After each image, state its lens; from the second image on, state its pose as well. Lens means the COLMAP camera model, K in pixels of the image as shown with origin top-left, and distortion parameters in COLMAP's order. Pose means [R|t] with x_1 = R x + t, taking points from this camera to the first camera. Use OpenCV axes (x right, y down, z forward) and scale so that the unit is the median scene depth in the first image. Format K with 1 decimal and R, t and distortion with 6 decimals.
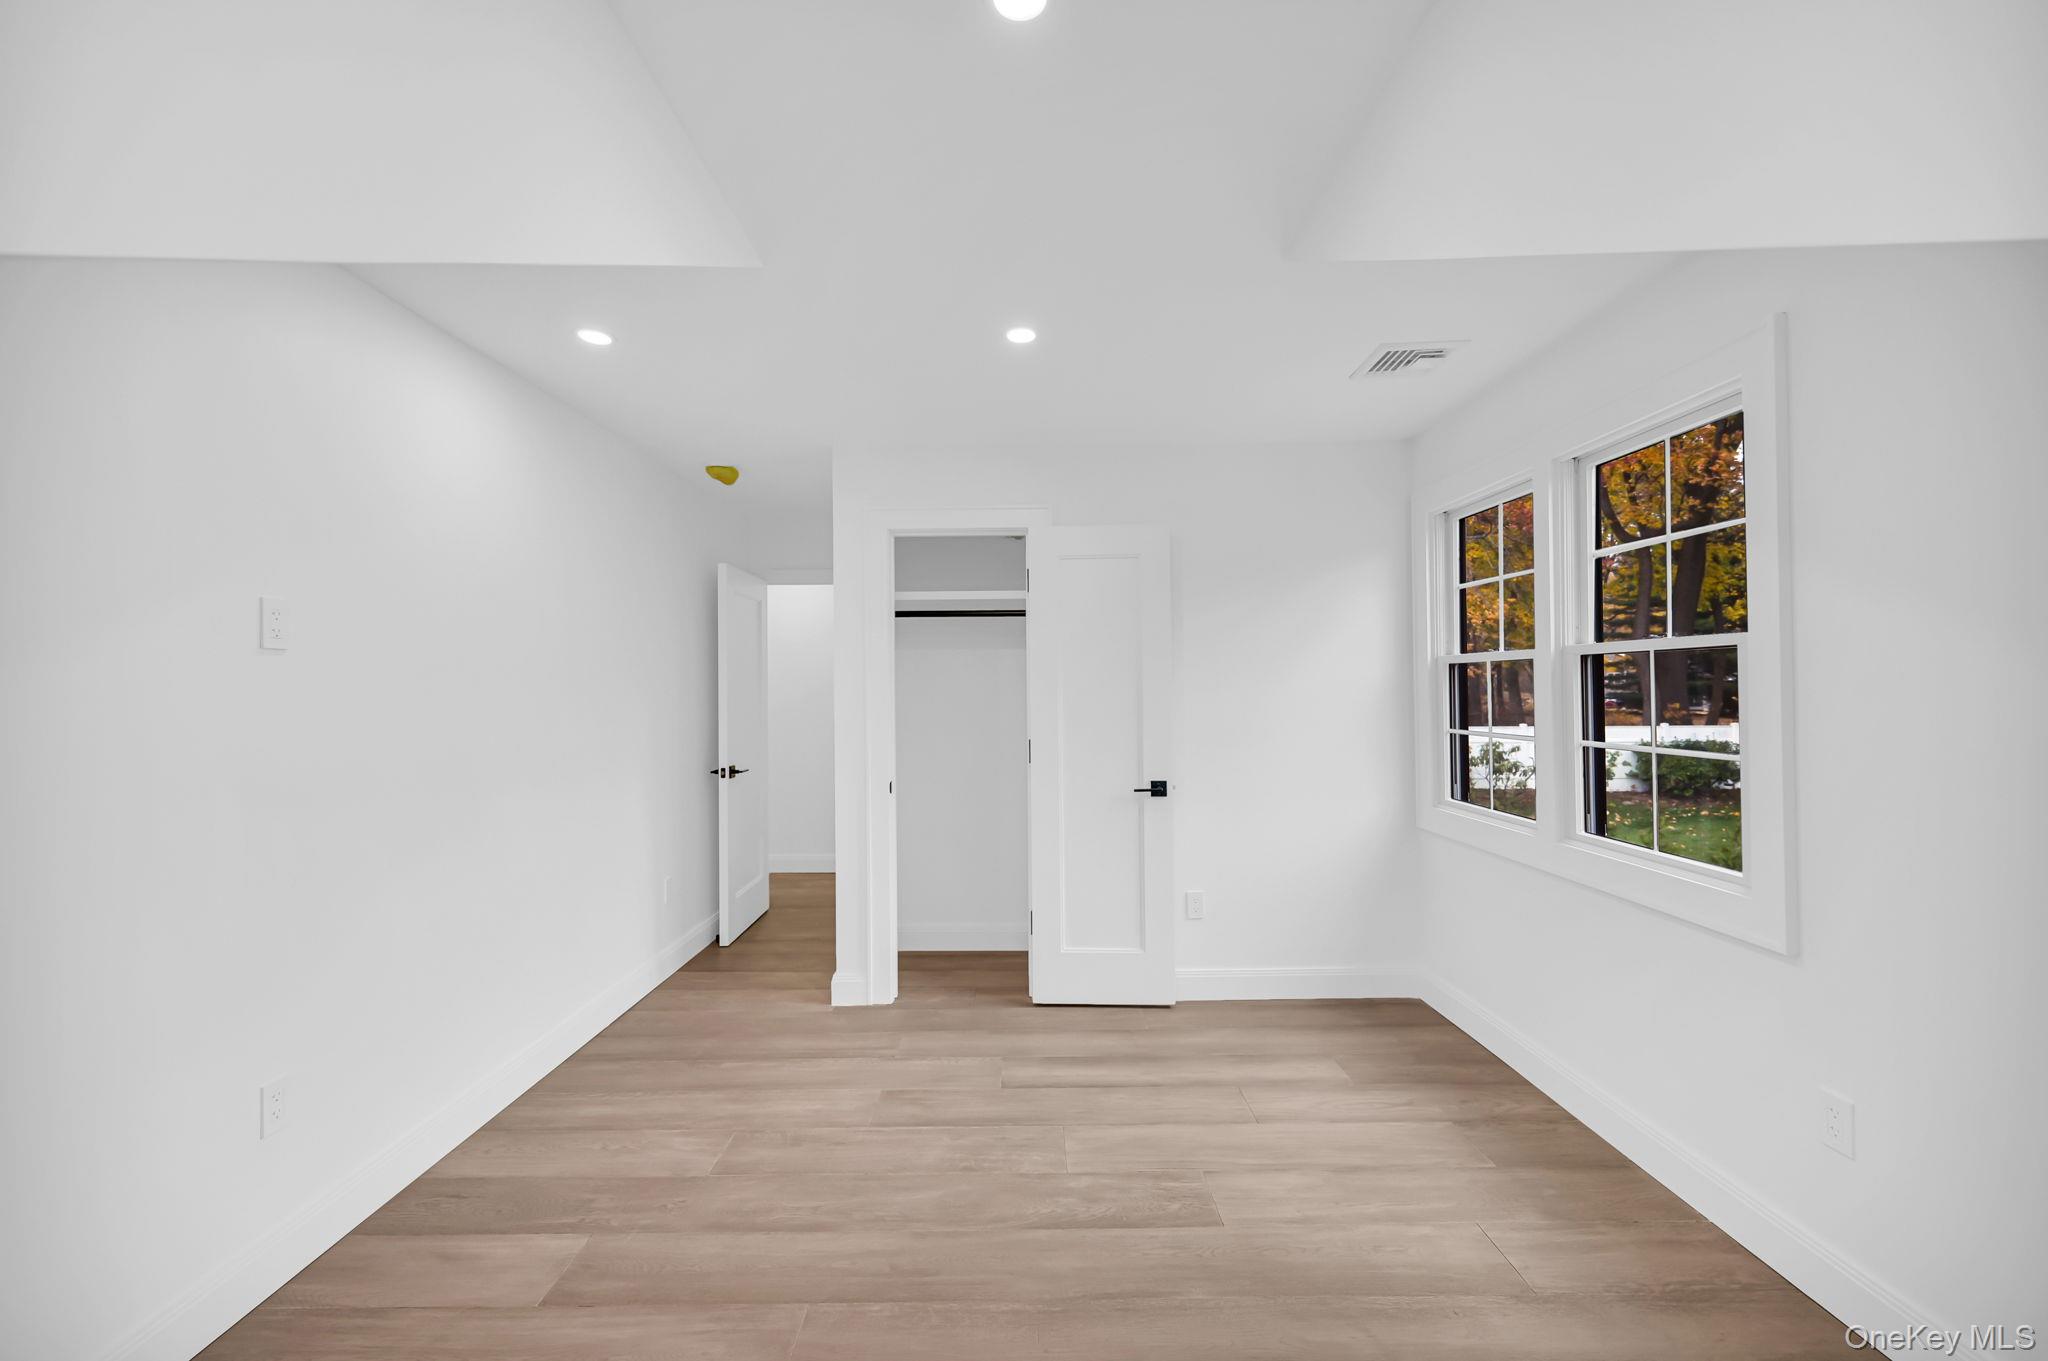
lens RADIAL K [[801.0, 0, 1024.0], [0, 801.0, 680.5], [0, 0, 1]] dist [0.000883, 0.000270]
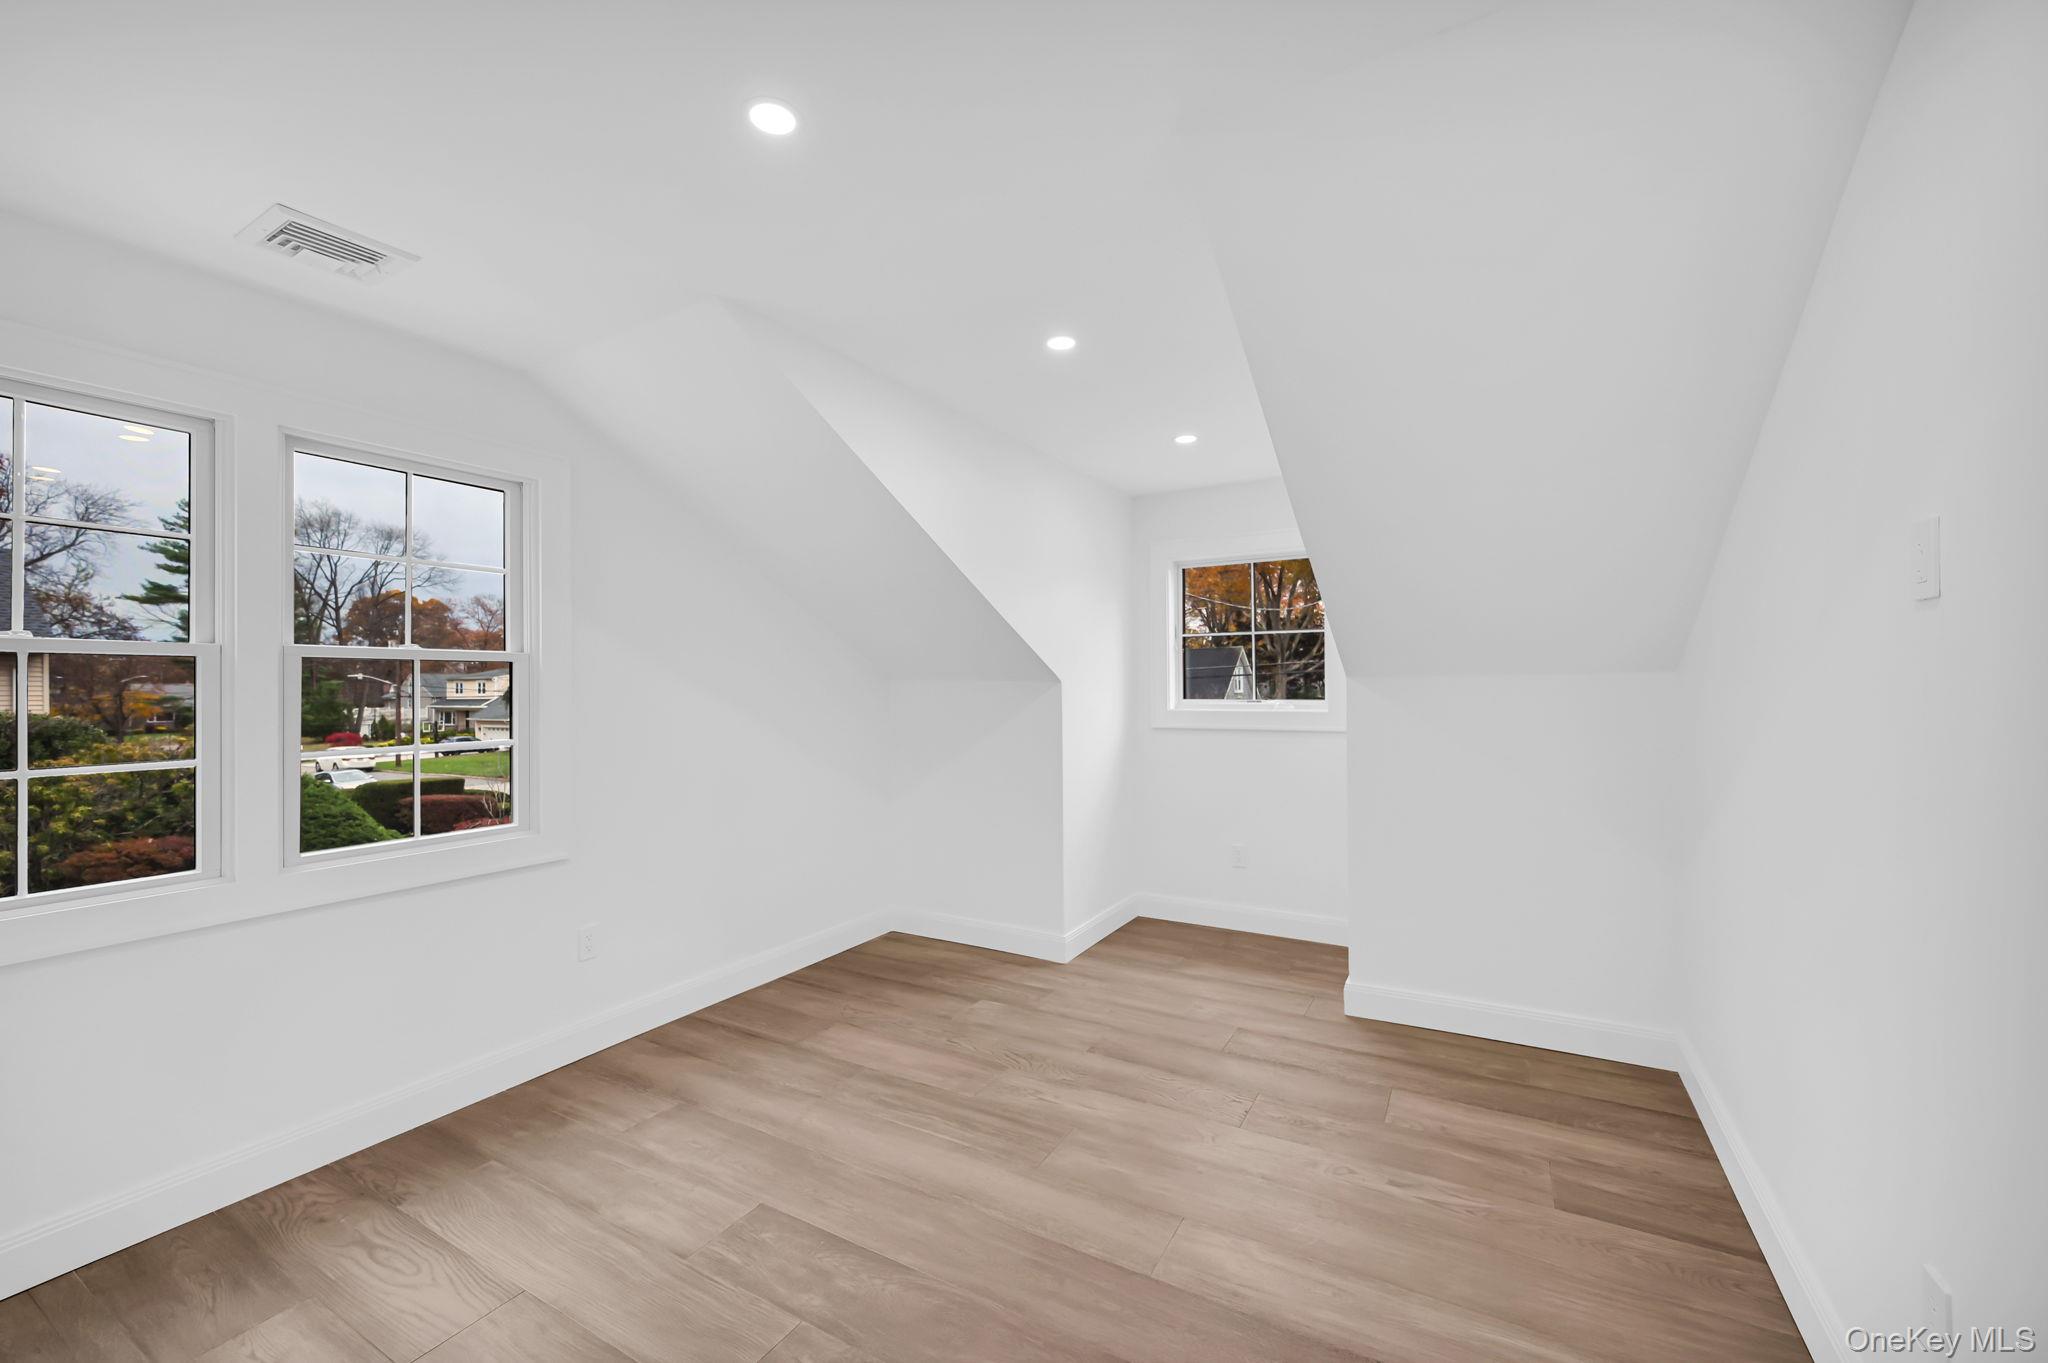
lens RADIAL K [[801.0, 0, 1024.0], [0, 801.0, 681.5], [0, 0, 1]] dist [0.000883, 0.000270]
pose [[-0.862059, 0.018819, 0.506459, -0.551852], [0.011956, 0.999787, -0.016799, 0.025985], [-0.506668, -0.008426, -0.862100, 1.641299]]
